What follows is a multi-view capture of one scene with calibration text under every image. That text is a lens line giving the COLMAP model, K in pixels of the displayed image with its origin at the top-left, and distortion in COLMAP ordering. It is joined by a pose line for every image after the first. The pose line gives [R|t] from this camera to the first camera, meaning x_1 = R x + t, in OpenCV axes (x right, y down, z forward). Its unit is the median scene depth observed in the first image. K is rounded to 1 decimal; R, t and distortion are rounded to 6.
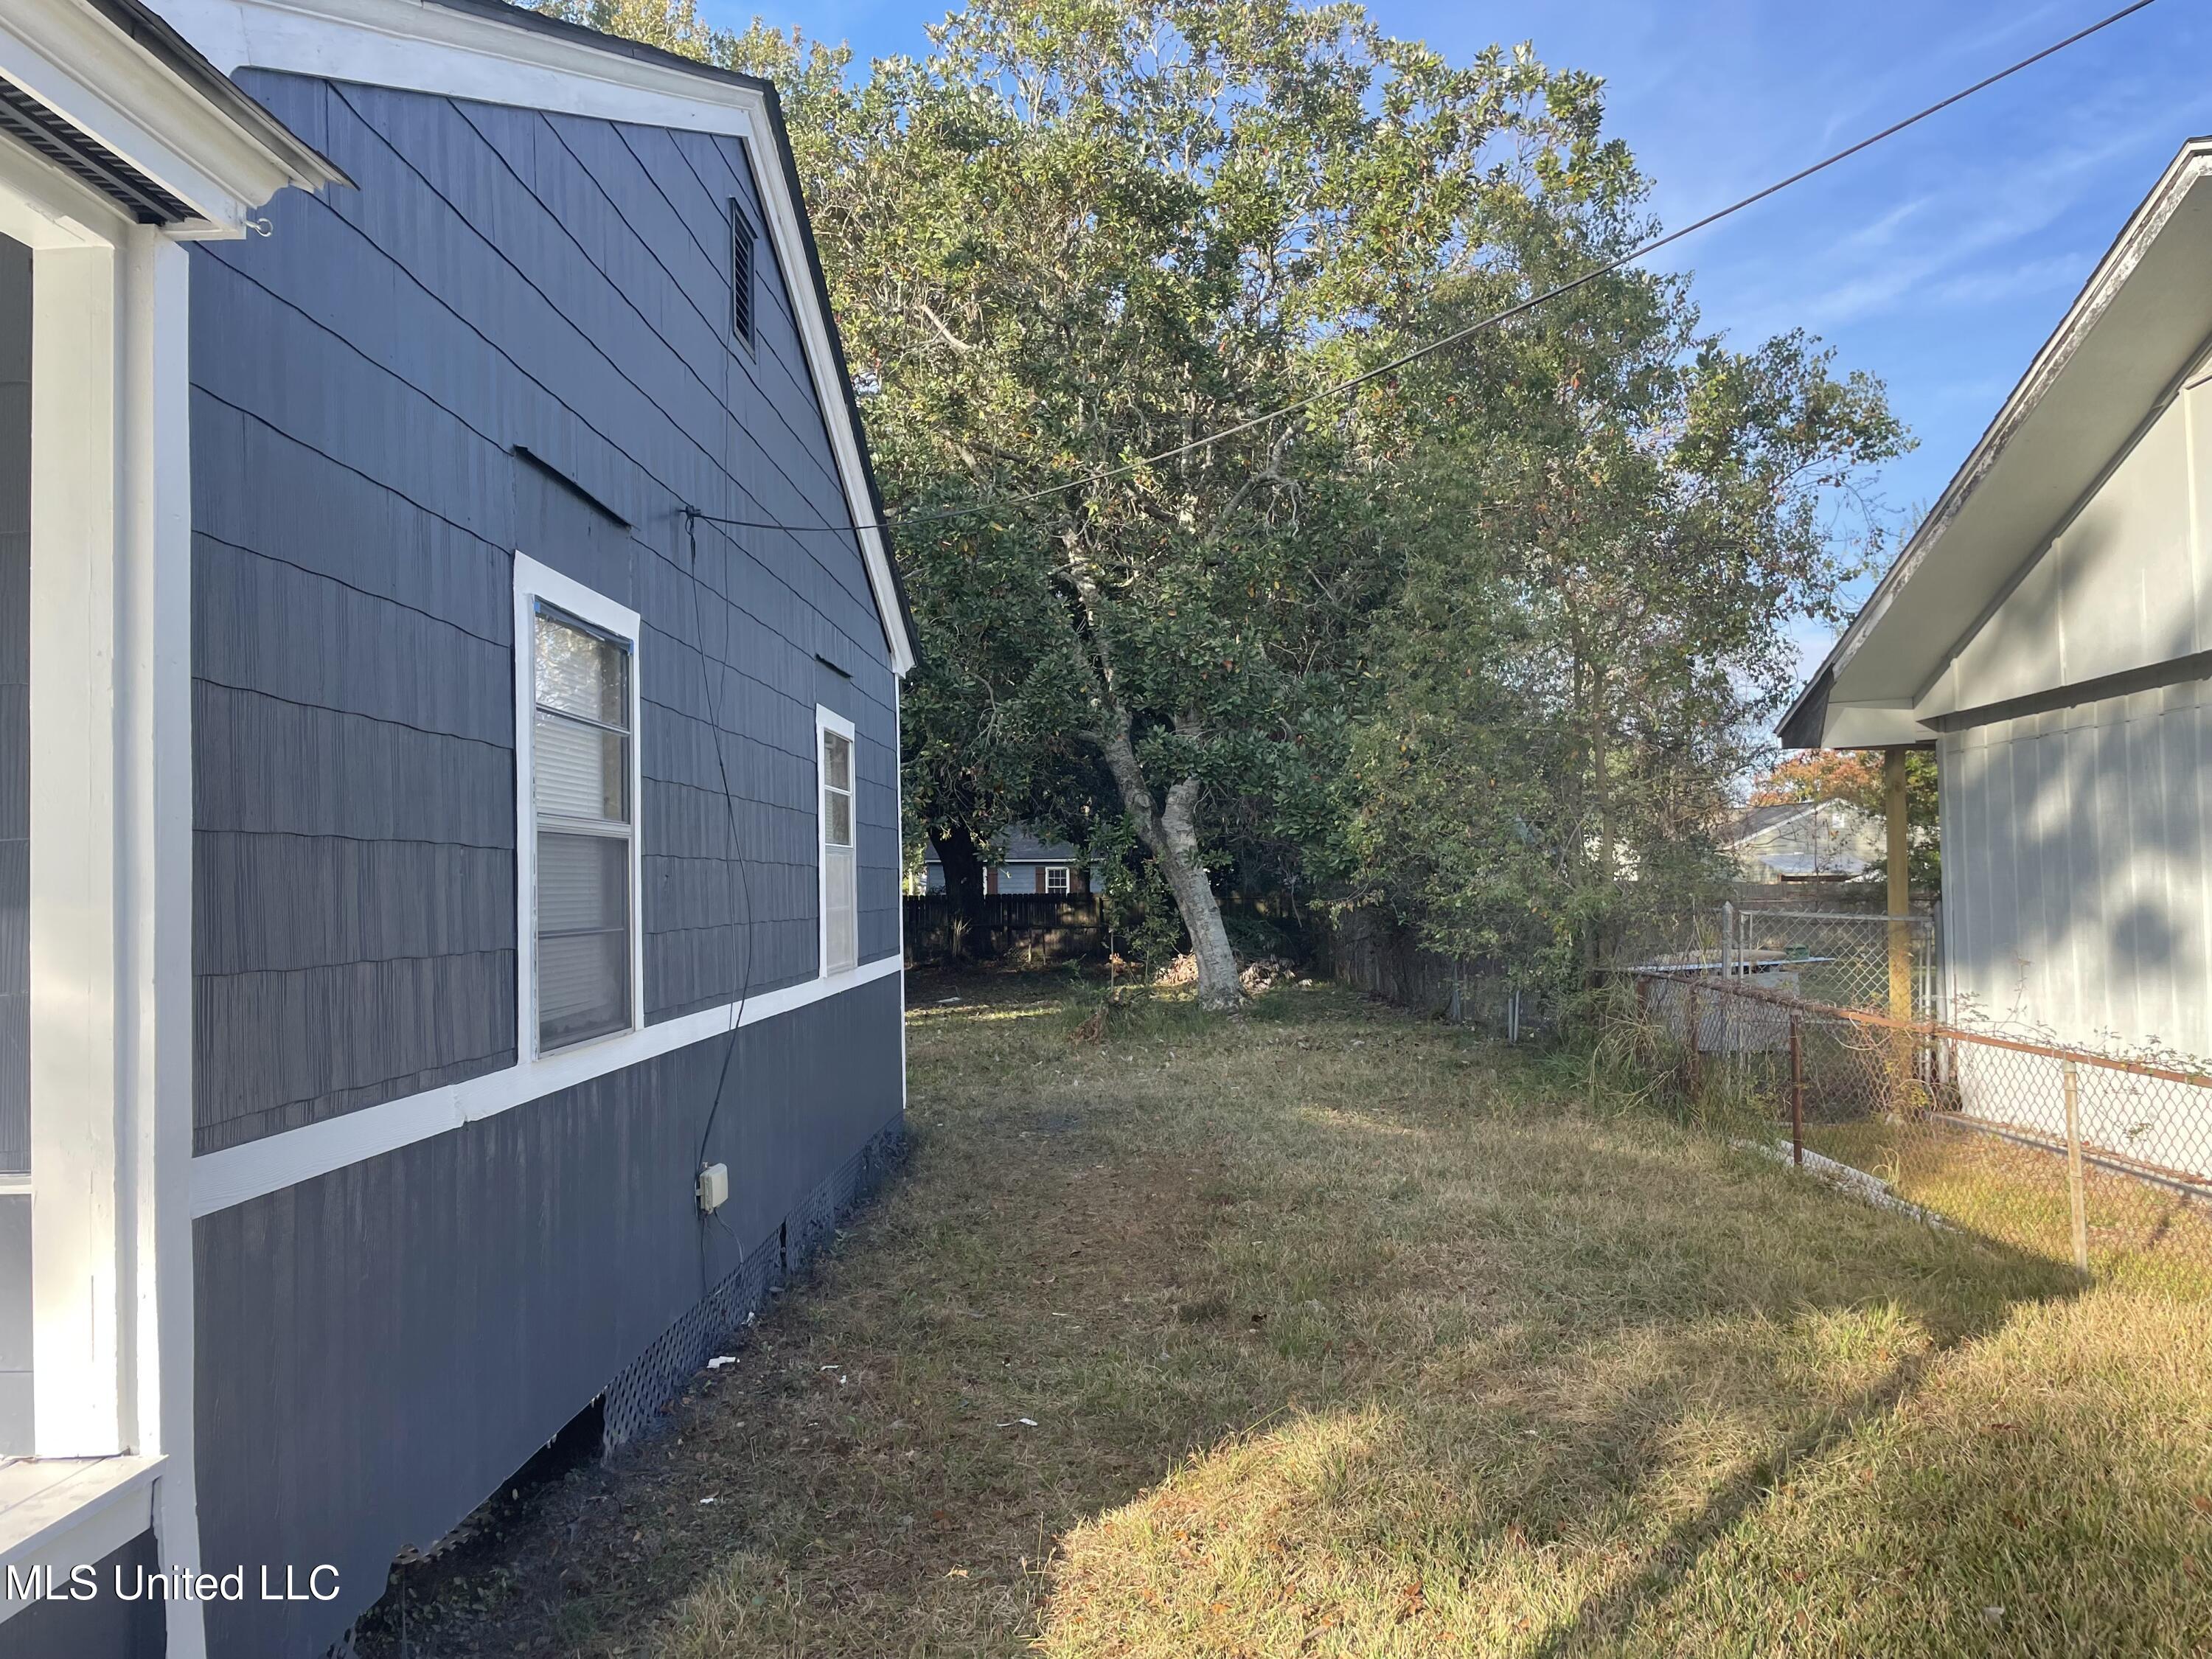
lens RADIAL K [[1652.6, 0, 1116.3], [0, 1652.6, 821.1], [0, 0, 1]] dist [0.103493, -0.118184]
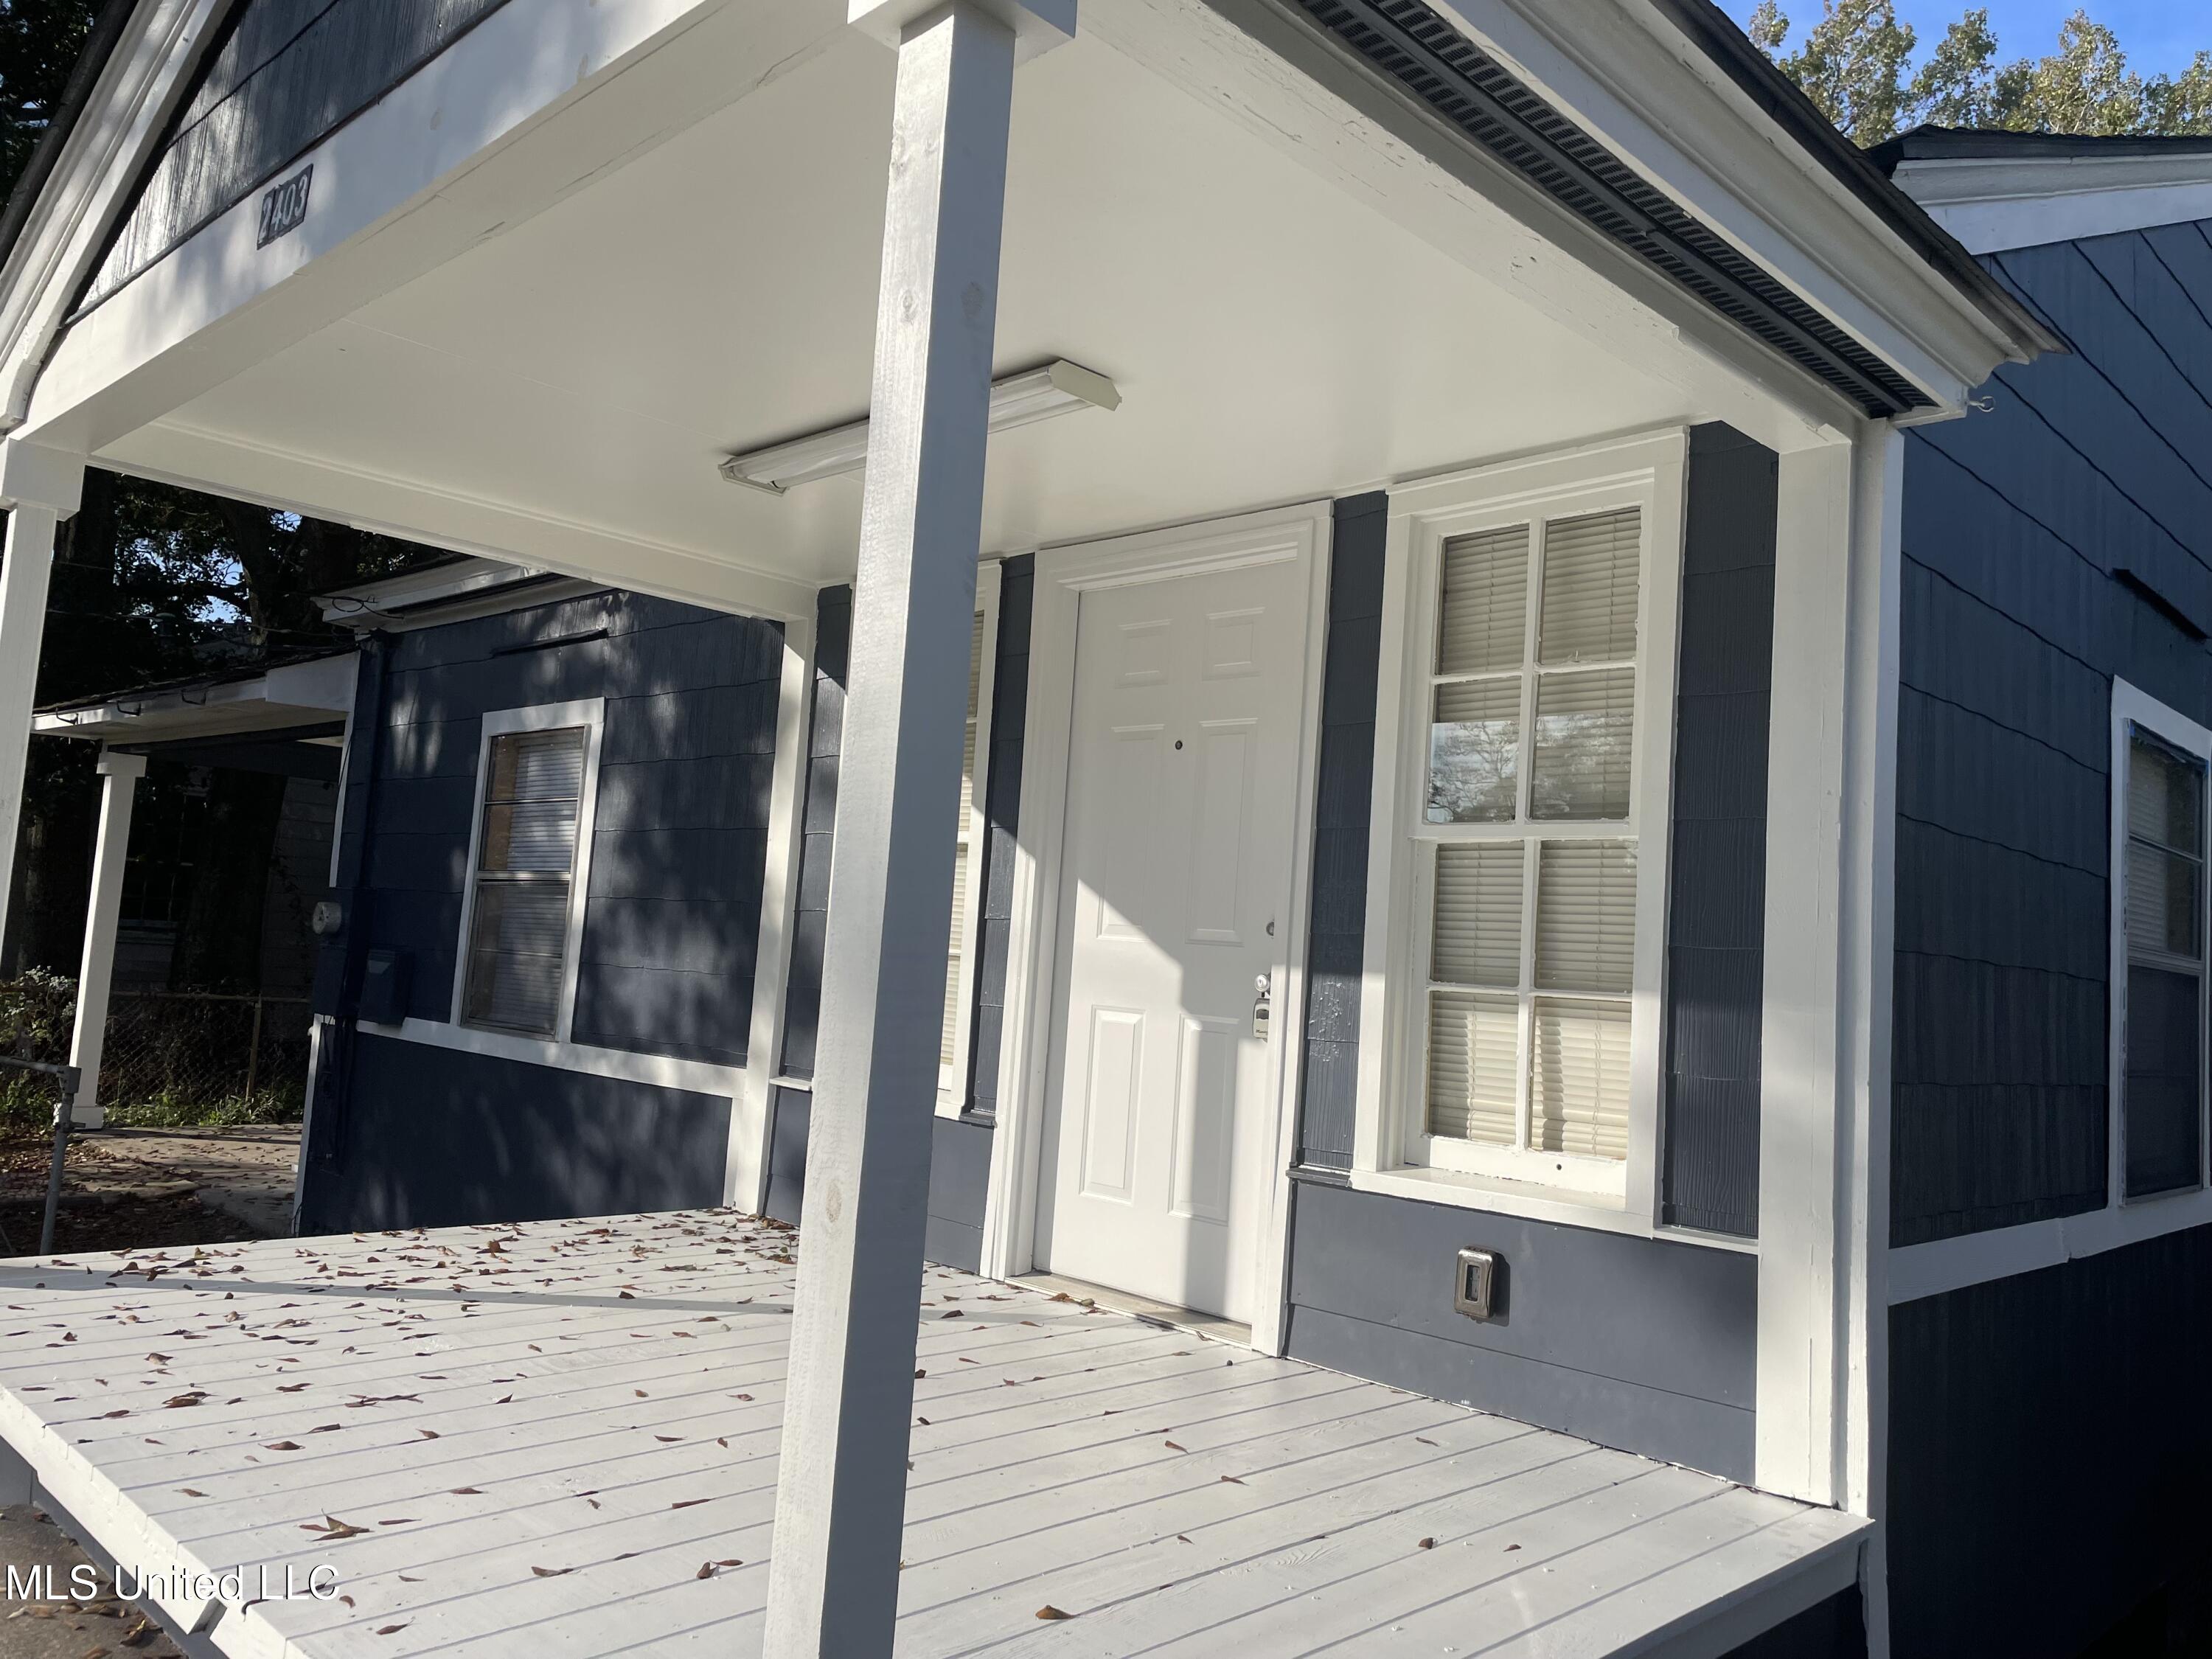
lens RADIAL K [[1686.7, 0, 1122.3], [0, 1686.7, 806.3], [0, 0, 1]] dist [0.029547, -0.002721]
pose [[0.732387, 0.005143, -0.680869, -0.085993], [-0.055784, 0.997063, -0.052473, -0.000733], [0.678599, 0.076412, 0.730523, -0.089449]]
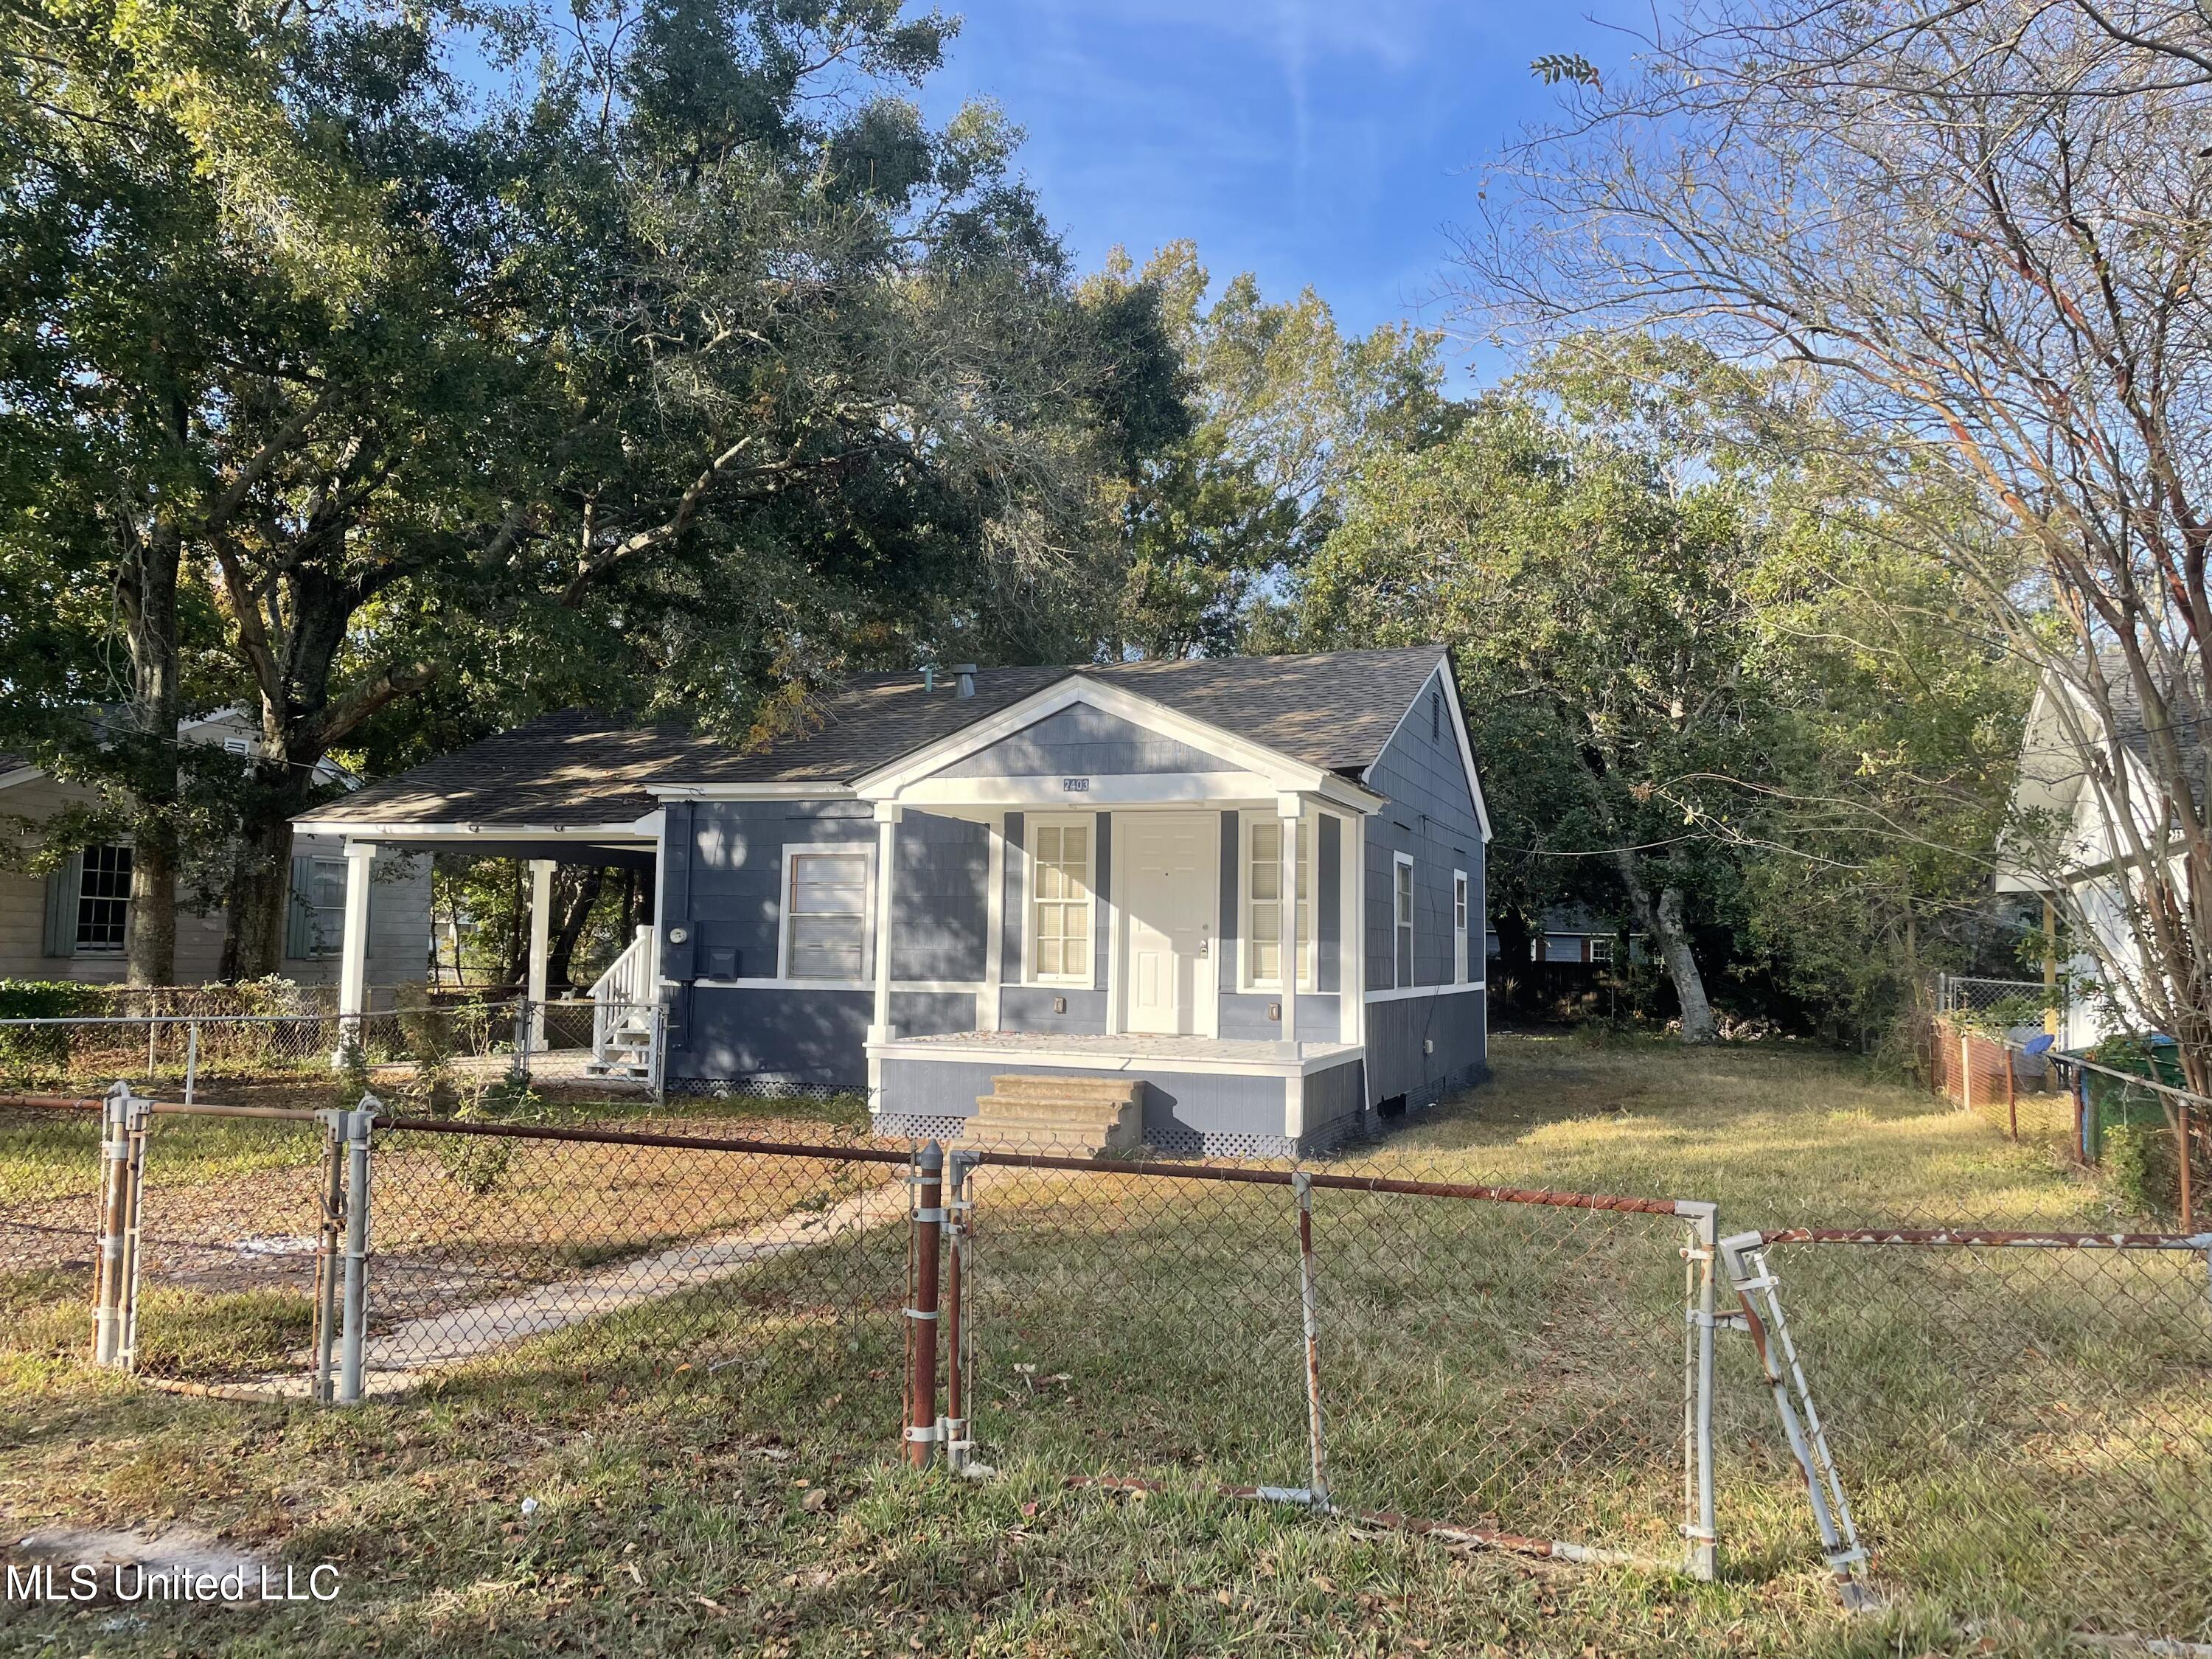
lens RADIAL K [[1652.6, 0, 1116.3], [0, 1652.6, 821.1], [0, 0, 1]] dist [0.103493, -0.118184]
pose [[0.946520, 0.010706, -0.322468, 0.200364], [-0.023281, 0.999110, -0.035165, -0.068433], [0.321805, 0.040792, 0.945927, -2.208287]]
